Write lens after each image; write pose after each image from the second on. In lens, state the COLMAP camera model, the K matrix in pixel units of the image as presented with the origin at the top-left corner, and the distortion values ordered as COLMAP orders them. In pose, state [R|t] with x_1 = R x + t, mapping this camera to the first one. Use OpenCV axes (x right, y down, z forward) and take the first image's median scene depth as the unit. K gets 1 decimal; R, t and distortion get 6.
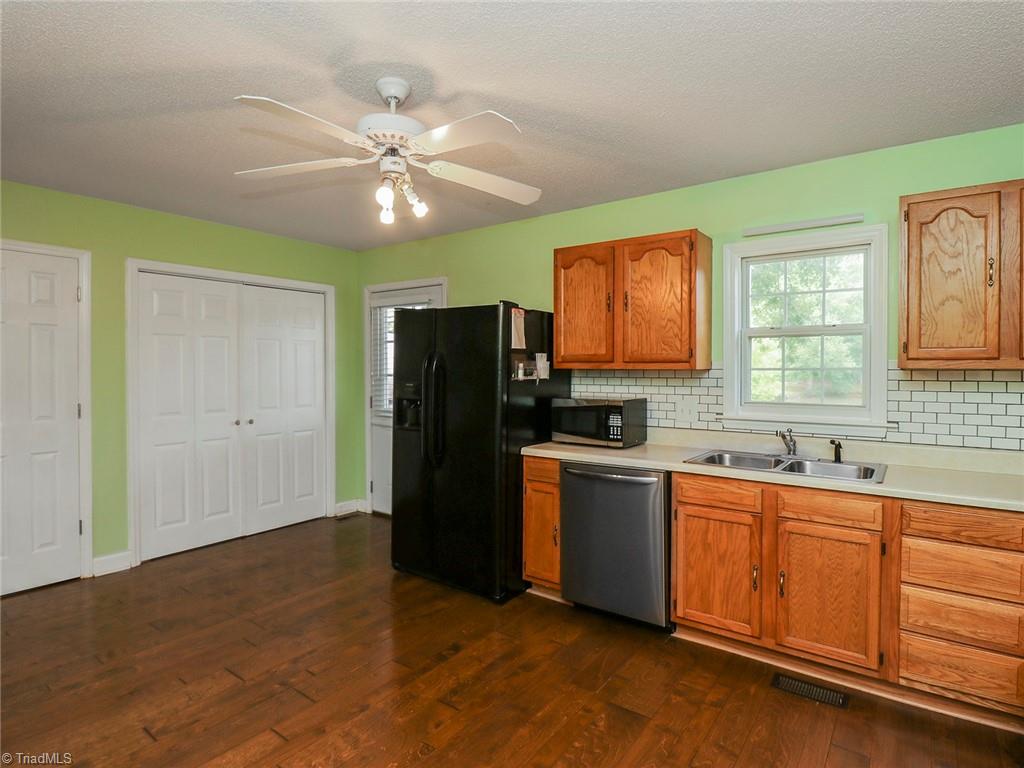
lens RADIAL K [[542.0, 0, 522.2], [0, 542.0, 372.2], [0, 0, 1]] dist [-0.007380, -0.006063]
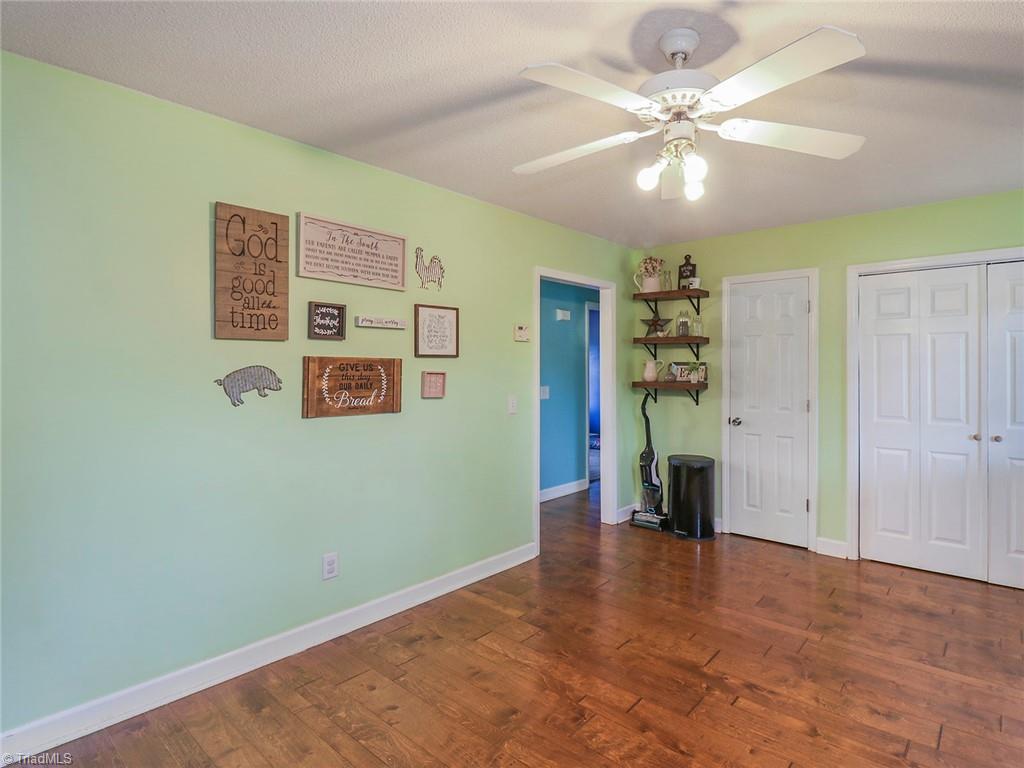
lens RADIAL K [[542.0, 0, 577.4], [0, 542.0, 370.0], [0, 0, 1]] dist [-0.007380, -0.006063]
pose [[-0.041810, 0.001019, -0.999125, 0.410680], [-0.014718, 0.999890, 0.001635, -0.000680], [0.999017, 0.014774, -0.041790, 0.590914]]
